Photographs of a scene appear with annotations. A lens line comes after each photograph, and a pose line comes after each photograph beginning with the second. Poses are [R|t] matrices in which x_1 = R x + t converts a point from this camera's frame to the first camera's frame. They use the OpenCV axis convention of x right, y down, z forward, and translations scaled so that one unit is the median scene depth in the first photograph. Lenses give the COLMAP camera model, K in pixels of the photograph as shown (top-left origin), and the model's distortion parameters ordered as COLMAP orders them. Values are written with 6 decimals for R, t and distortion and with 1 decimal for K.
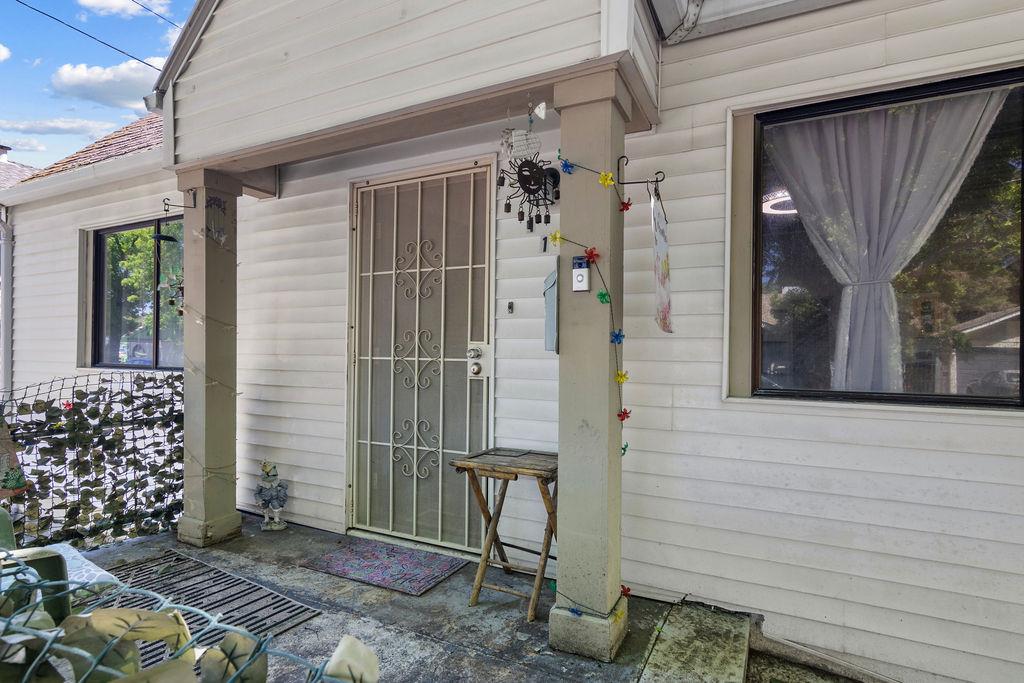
lens RADIAL K [[532.2, 0, 522.7], [0, 532.2, 341.8], [0, 0, 1]] dist [0.002805, 0.000264]
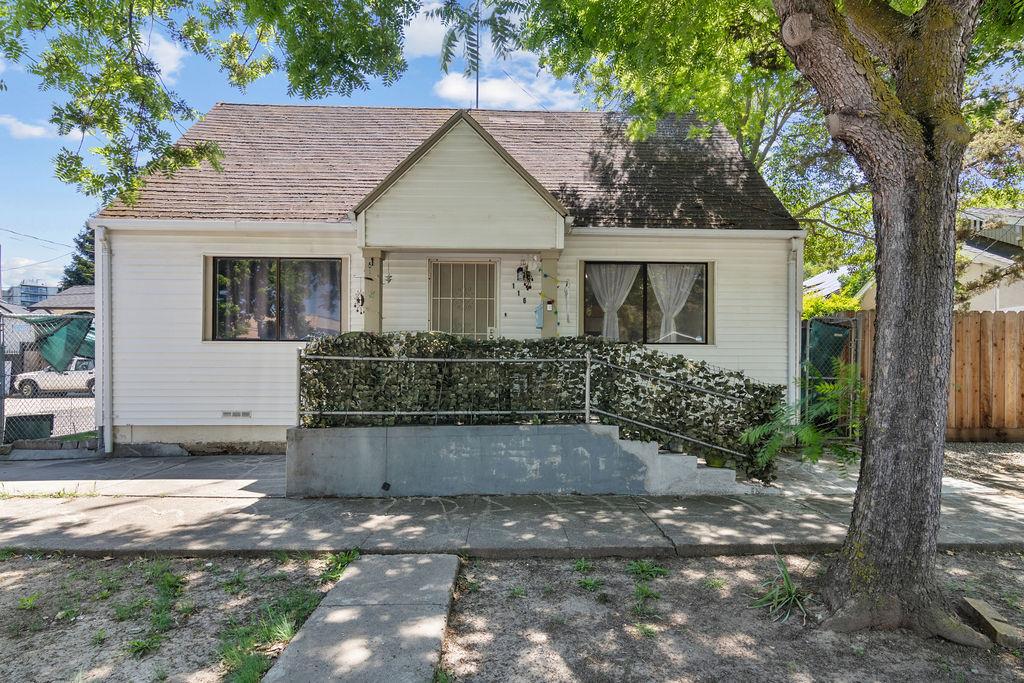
lens RADIAL K [[502.4, 0, 509.2], [0, 502.4, 374.6], [0, 0, 1]] dist [0.001453, -0.000038]
pose [[0.883293, -0.014059, 0.468611, -1.443244], [-0.003261, 0.999342, 0.036129, 0.184828], [-0.468811, -0.033440, 0.882665, -1.583208]]
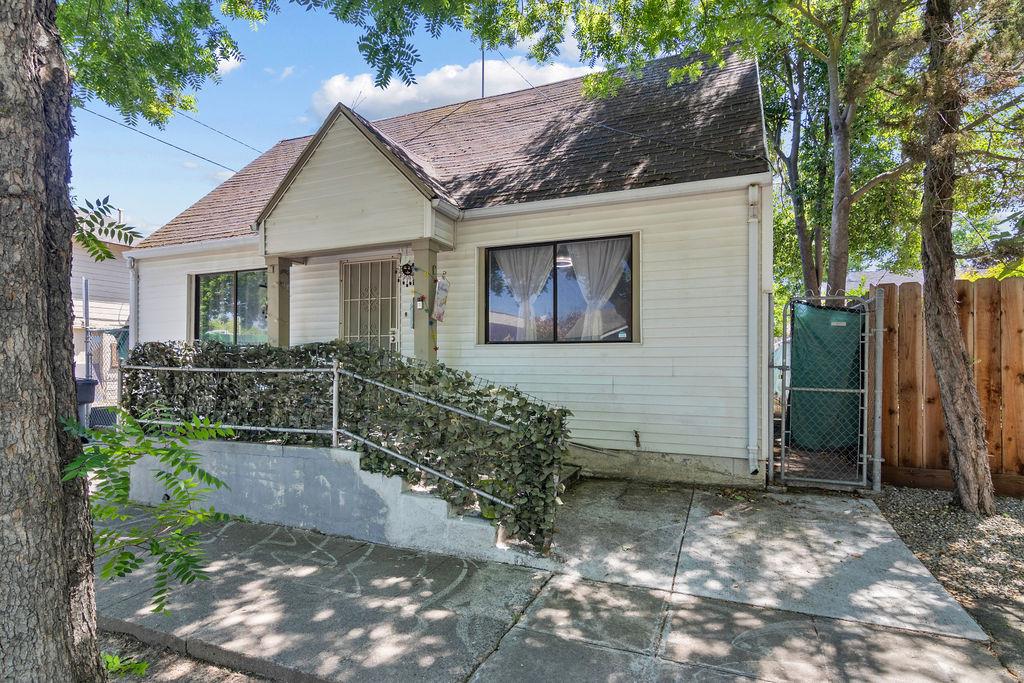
lens RADIAL K [[524.2, 0, 514.2], [0, 524.2, 347.9], [0, 0, 1]] dist [-0.000046, -0.000514]
pose [[0.998456, -0.007354, 0.055068, 0.406052], [0.007746, 0.999946, -0.006910, 0.134165], [-0.055014, 0.007326, 0.998459, -1.754617]]
